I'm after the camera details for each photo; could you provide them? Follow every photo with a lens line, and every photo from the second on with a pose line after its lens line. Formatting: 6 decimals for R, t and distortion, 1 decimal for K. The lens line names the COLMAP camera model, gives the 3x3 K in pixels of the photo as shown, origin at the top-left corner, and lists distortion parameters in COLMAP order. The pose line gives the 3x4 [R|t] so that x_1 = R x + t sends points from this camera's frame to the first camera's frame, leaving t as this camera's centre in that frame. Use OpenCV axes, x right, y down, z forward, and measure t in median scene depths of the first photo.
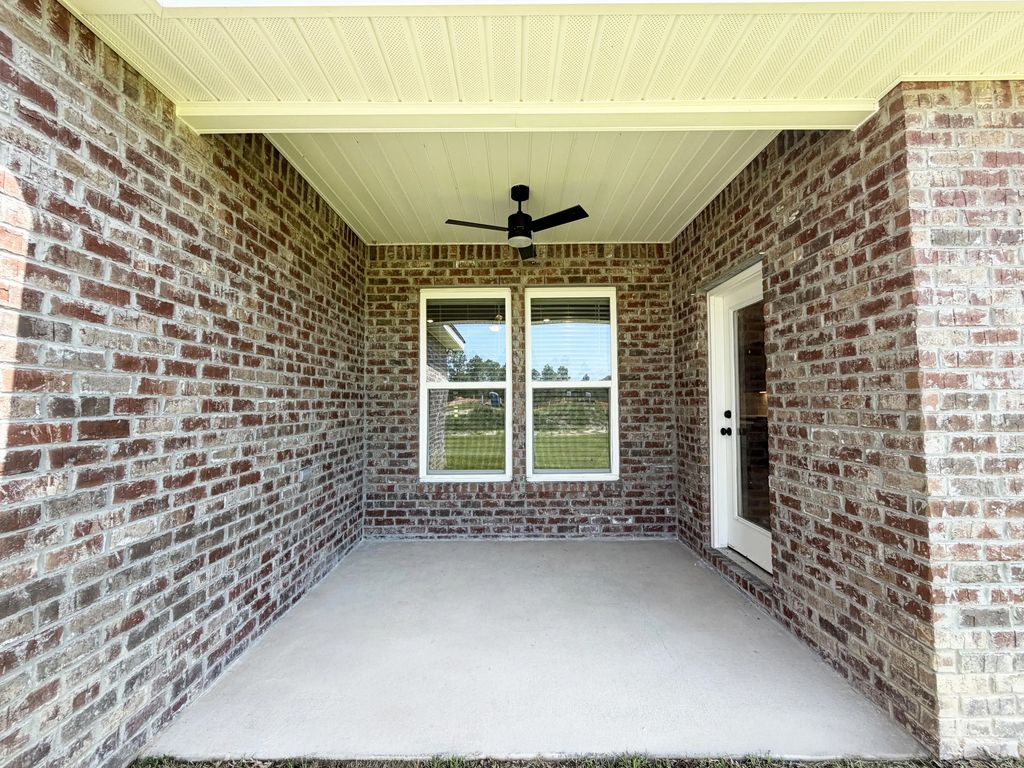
lens RADIAL K [[428.3, 0, 512.0], [0, 428.3, 384.0], [0, 0, 1]] dist [0.000231, -0.000077]
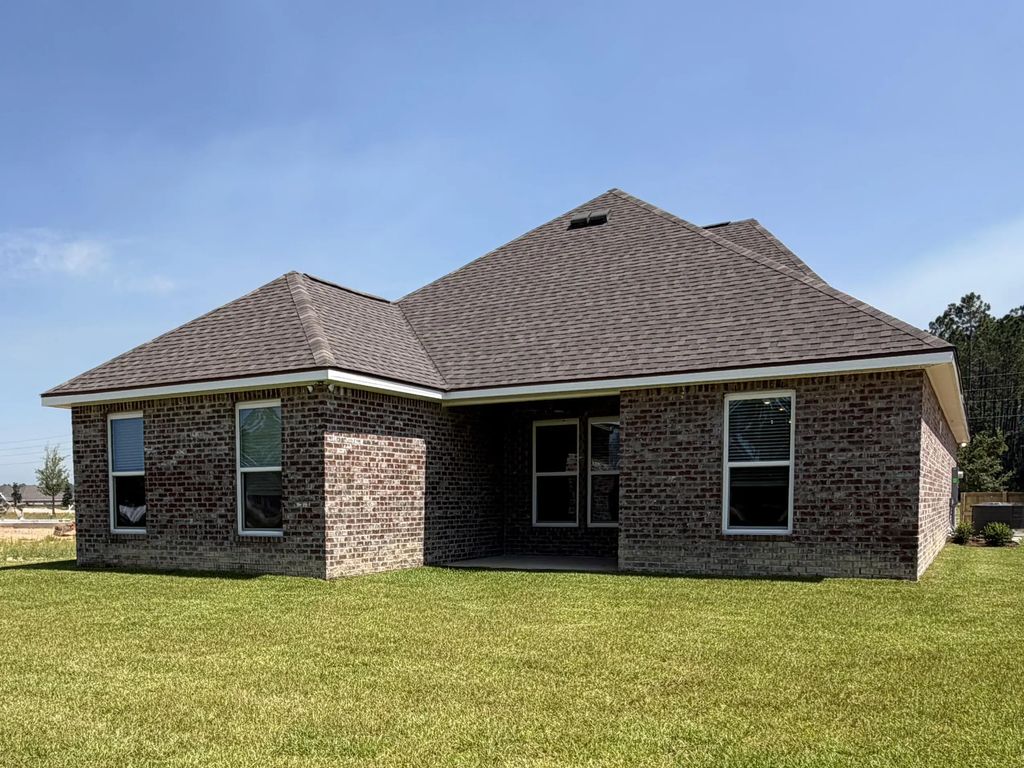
lens RADIAL K [[760.6, 0, 512.0], [0, 760.6, 384.0], [0, 0, 1]] dist [-0.002395, -0.001665]
pose [[0.911483, -0.063290, -0.406440, 2.556386], [0.022268, 0.994235, -0.104881, -0.103383], [0.410735, 0.086547, 0.907638, -4.930640]]
